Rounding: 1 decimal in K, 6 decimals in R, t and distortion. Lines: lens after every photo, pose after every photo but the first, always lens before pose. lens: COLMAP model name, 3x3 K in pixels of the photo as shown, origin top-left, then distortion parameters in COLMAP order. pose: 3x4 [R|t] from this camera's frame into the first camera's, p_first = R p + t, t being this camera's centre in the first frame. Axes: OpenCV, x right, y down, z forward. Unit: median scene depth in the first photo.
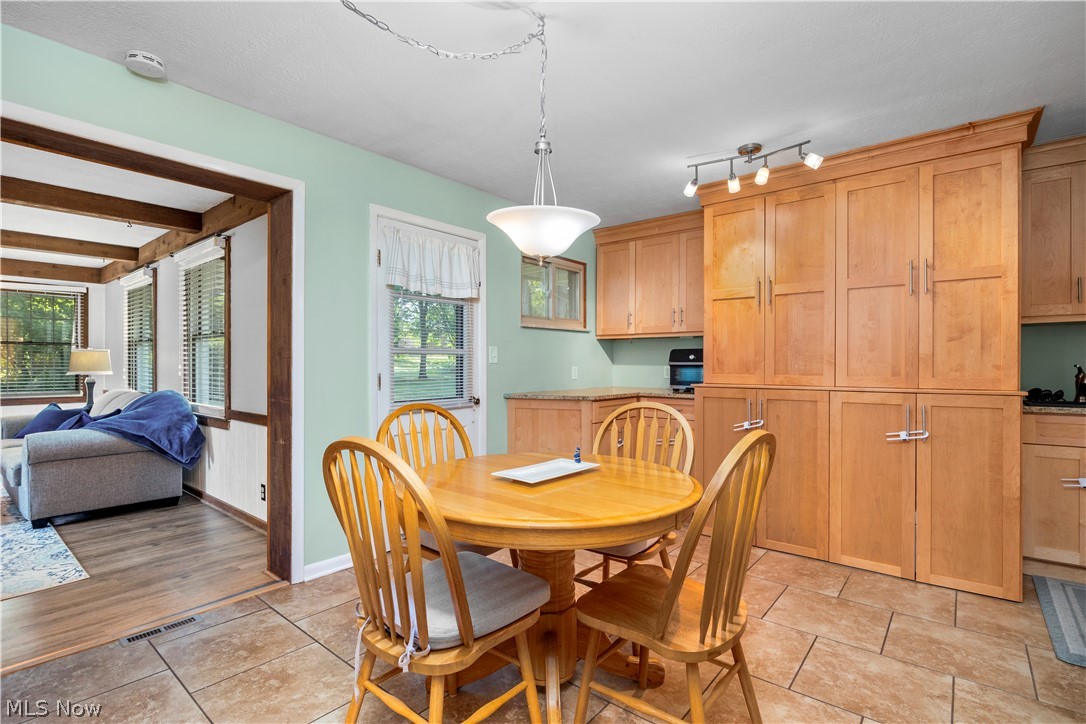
lens RADIAL K [[508.4, 0, 545.2], [0, 508.4, 363.4], [0, 0, 1]] dist [-0.023292, -0.000281]
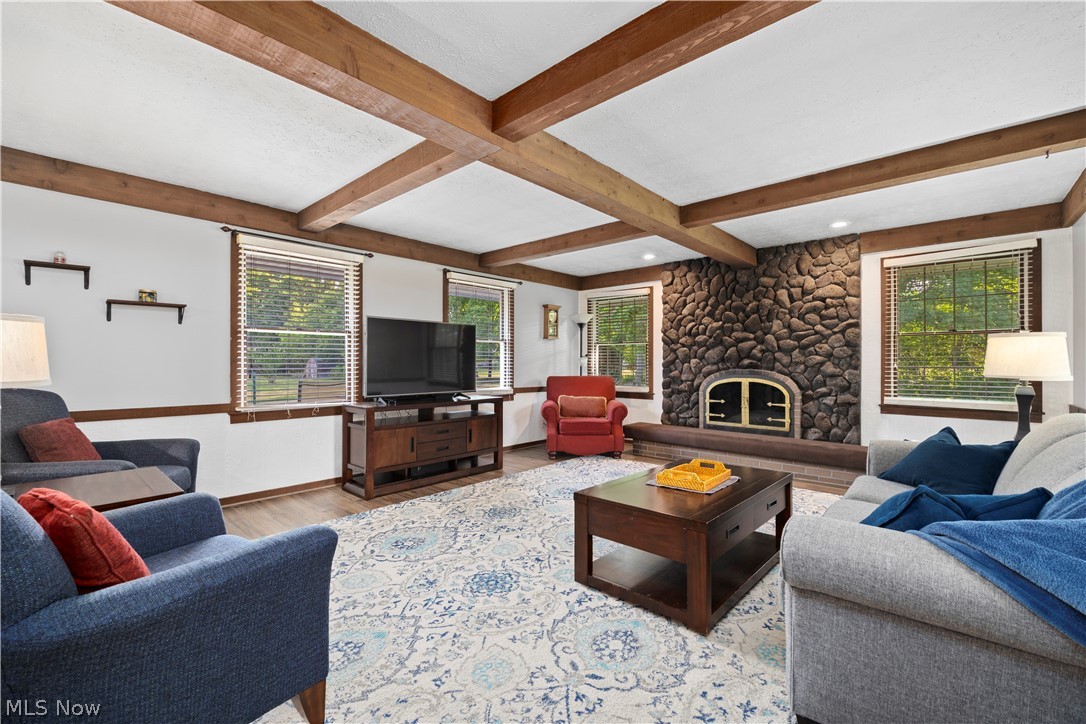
lens RADIAL K [[459.9, 0, 543.0], [0, 459.9, 361.3], [0, 0, 1]] dist [-0.011185, 0.000695]
pose [[-0.053637, -0.000380, -0.998560, -0.315001], [0.003316, 0.999994, -0.000559, 0.000895], [0.998555, -0.003341, -0.053636, 0.406342]]
